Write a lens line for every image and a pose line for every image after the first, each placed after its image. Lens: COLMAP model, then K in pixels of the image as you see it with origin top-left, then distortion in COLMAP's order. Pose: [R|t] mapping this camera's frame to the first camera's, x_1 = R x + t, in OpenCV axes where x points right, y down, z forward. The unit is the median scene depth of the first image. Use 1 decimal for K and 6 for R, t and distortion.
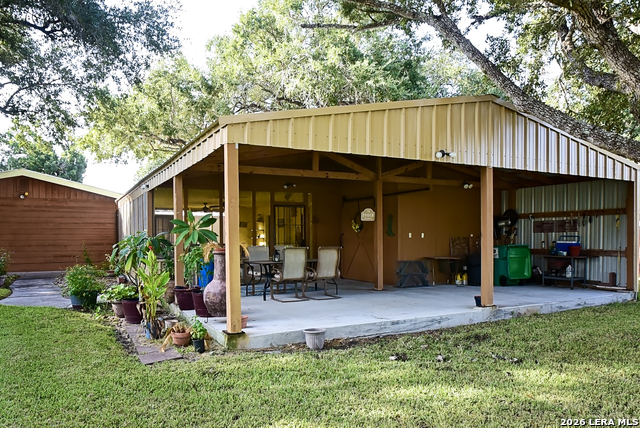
lens RADIAL K [[483.4, 0, 320.0], [0, 483.4, 214.0], [0, 0, 1]] dist [-0.096730, -0.001152]
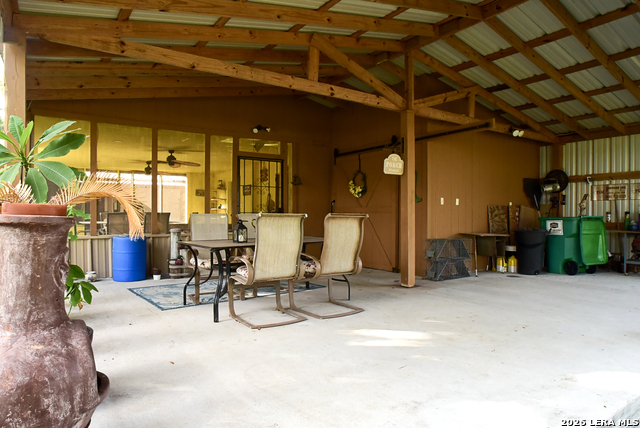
lens RADIAL K [[381.4, 0, 321.0], [0, 381.4, 202.7], [0, 0, 1]] dist [-0.054139, 0.000111]
pose [[0.993109, 0.011056, 0.116672, -0.047418], [-0.012754, 0.999823, 0.013818, 0.044153], [-0.116498, -0.015211, 0.993074, 0.524440]]
